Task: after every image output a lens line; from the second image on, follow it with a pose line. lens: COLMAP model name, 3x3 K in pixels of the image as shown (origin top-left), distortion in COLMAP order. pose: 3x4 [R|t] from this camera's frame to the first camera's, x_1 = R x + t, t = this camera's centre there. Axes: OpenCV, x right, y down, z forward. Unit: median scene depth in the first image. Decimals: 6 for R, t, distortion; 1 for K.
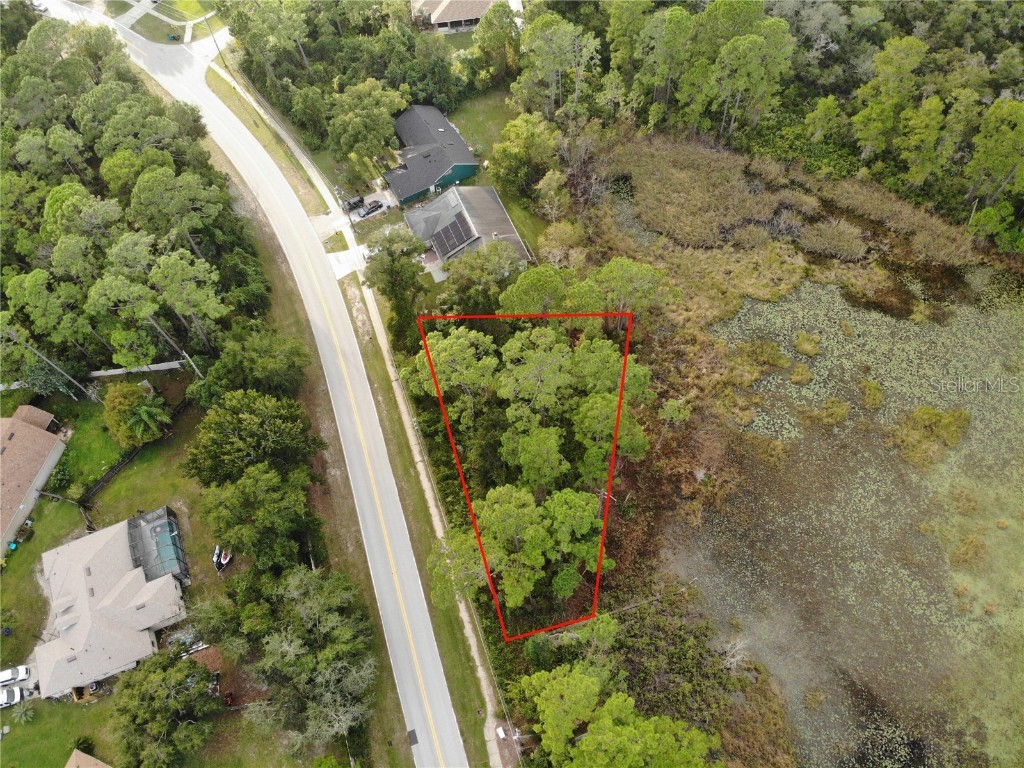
lens RADIAL K [[738.3, 0, 516.7], [0, 738.3, 385.8], [0, 0, 1]] dist [0.107515, -0.253729]
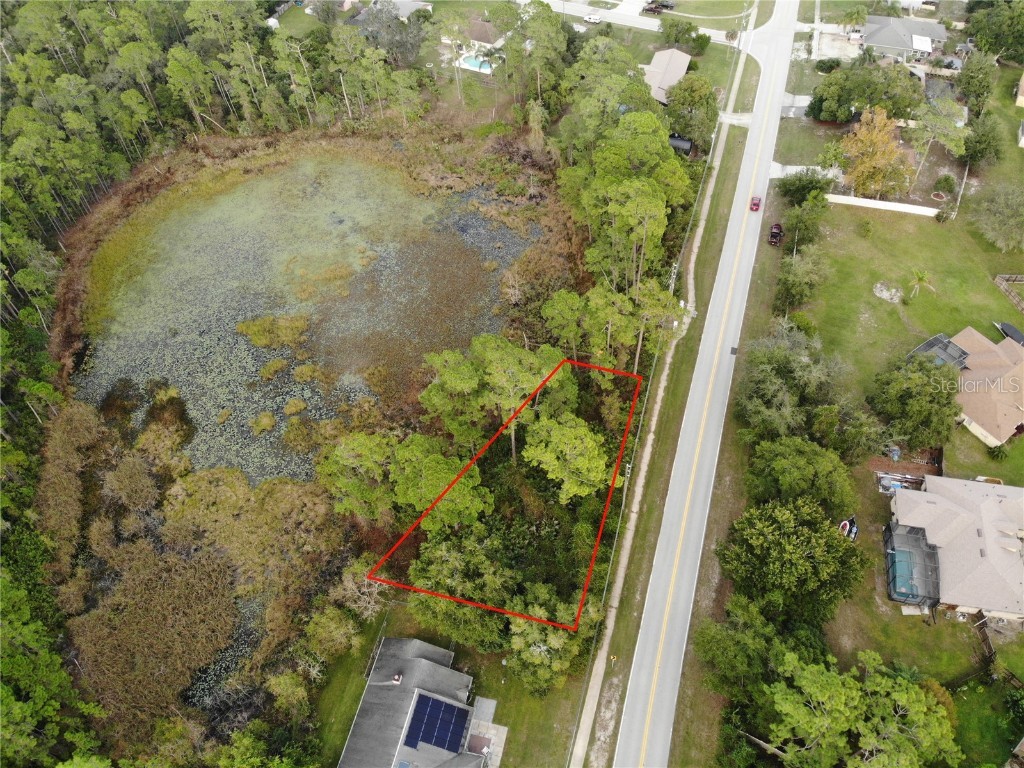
lens RADIAL K [[738.3, 0, 516.7], [0, 738.3, 385.8], [0, 0, 1]] dist [0.107515, -0.253729]
pose [[-0.805824, -0.397076, 0.439293, -0.345013], [0.555569, -0.250249, 0.792918, -0.675127], [-0.204916, 0.883010, 0.422260, 0.421486]]
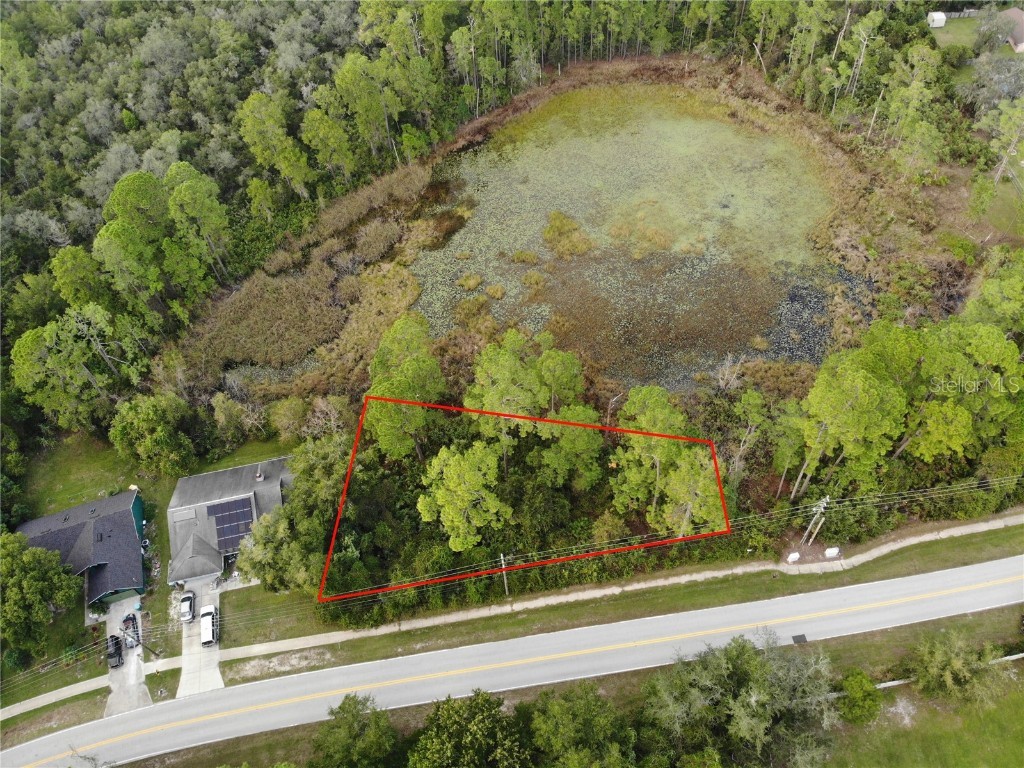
lens RADIAL K [[738.3, 0, 516.7], [0, 738.3, 385.8], [0, 0, 1]] dist [0.107515, -0.253729]
pose [[0.182899, -0.756641, 0.627728, -0.452535], [0.878125, 0.412847, 0.241775, -0.201455], [-0.442092, 0.507003, 0.739934, 0.179552]]
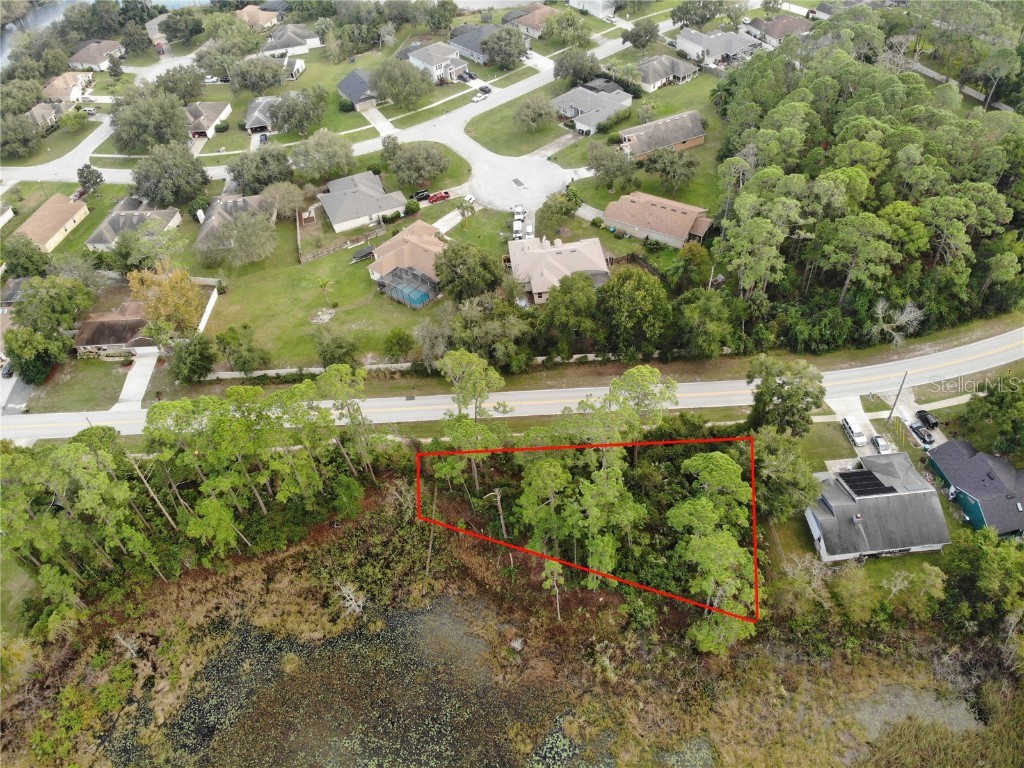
lens RADIAL K [[738.3, 0, 516.7], [0, 738.3, 385.8], [0, 0, 1]] dist [0.107515, -0.253729]
pose [[-0.307359, 0.725057, -0.616297, 0.528902], [-0.784636, 0.173333, 0.595233, -0.448264], [0.538403, 0.666519, 0.515631, 0.254265]]
